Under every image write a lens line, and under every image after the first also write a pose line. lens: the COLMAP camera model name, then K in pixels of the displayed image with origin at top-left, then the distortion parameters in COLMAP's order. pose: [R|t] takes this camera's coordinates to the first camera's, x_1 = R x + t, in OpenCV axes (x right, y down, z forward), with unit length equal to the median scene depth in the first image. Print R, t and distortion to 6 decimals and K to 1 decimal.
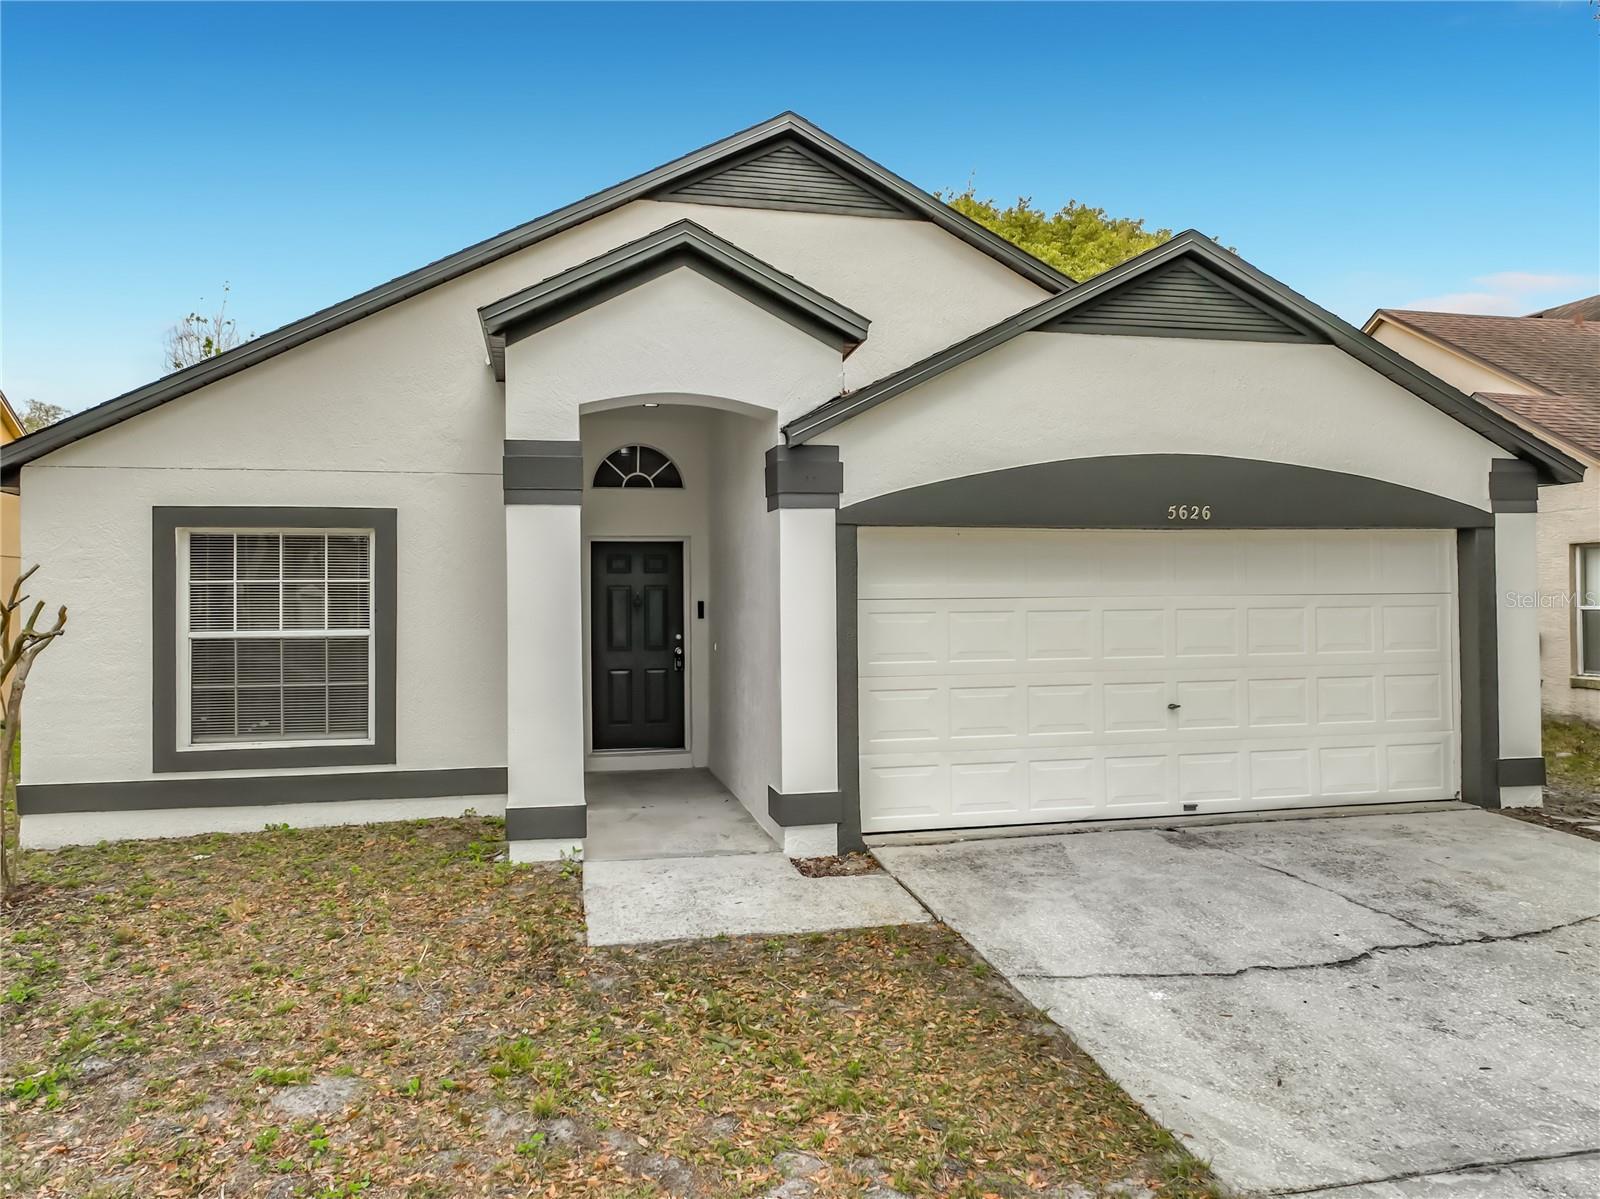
lens RADIAL K [[979.6, 0, 800.0], [0, 979.6, 599.5], [0, 0, 1]] dist [-0.025052, 0.001643]
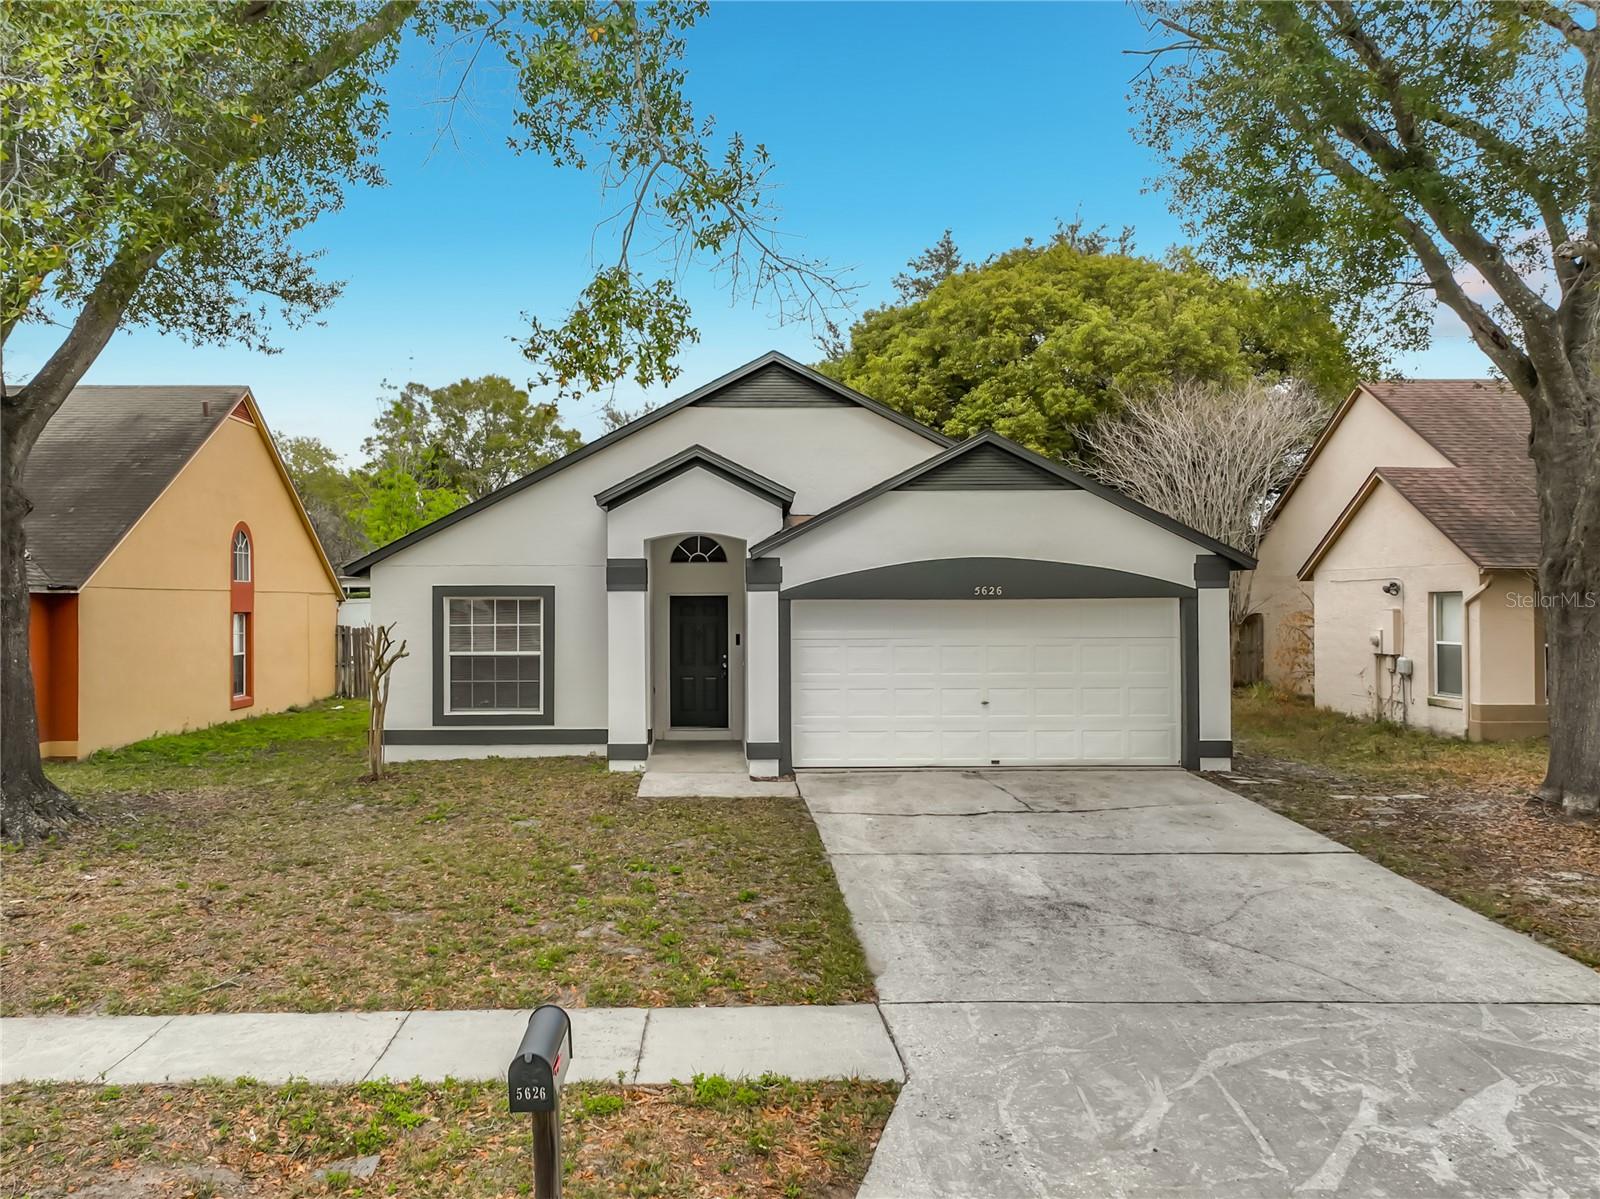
lens RADIAL K [[1196.0, 0, 800.0], [0, 1196.0, 599.5], [0, 0, 1]] dist [0.001590, 0.001502]
pose [[0.983568, 0.004916, -0.180472, 0.454379], [-0.004908, 0.999988, 0.000487, -0.072865], [0.180472, 0.000407, 0.983580, -1.152930]]
